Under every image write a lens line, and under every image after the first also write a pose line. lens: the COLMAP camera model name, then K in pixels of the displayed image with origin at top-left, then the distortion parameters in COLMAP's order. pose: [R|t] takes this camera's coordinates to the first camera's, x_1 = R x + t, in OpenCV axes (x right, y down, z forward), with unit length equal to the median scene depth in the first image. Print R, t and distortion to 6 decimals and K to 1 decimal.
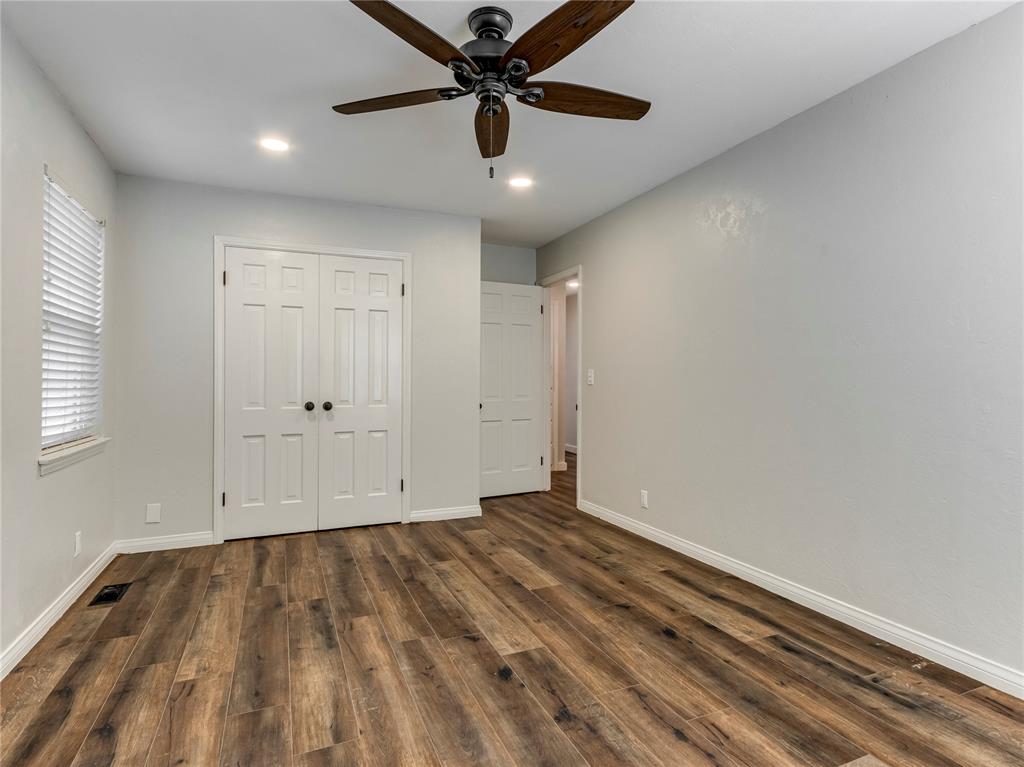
lens RADIAL K [[534.5, 0, 512.0], [0, 534.5, 383.5], [0, 0, 1]] dist [0.018741, -0.001708]
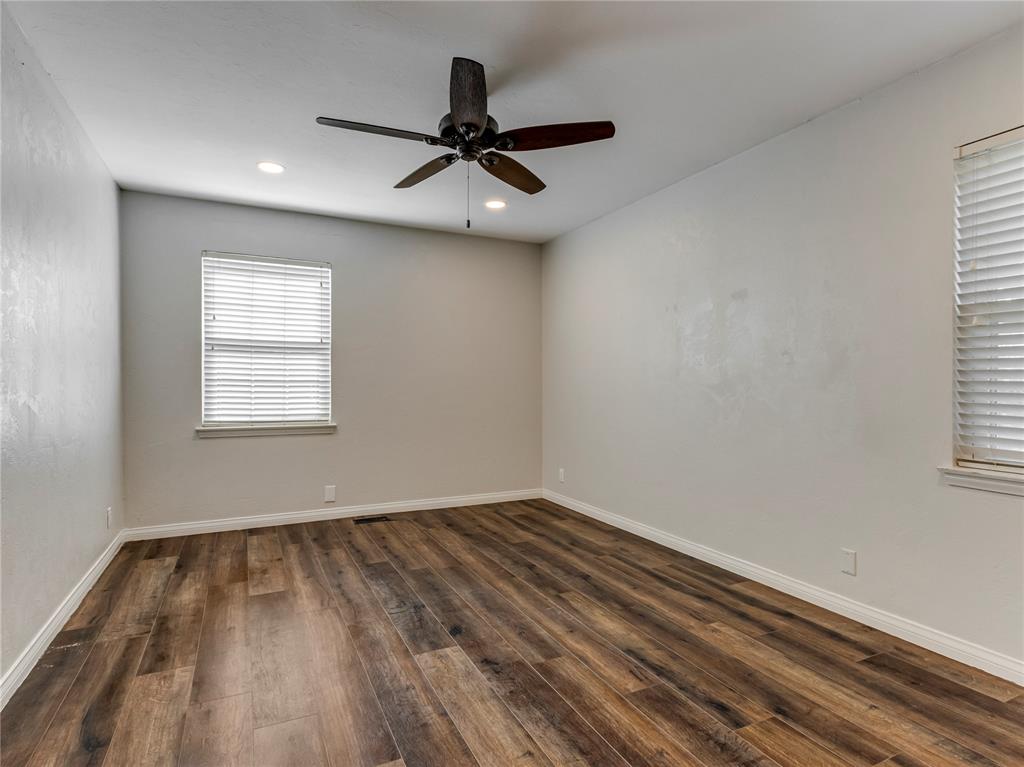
lens RADIAL K [[534.5, 0, 512.0], [0, 534.5, 383.5], [0, 0, 1]] dist [0.018741, -0.001708]
pose [[-0.998421, -0.000180, -0.056166, -0.064465], [-0.000719, 0.999954, 0.009583, -0.014078], [0.056162, 0.009608, -0.998375, 2.009980]]
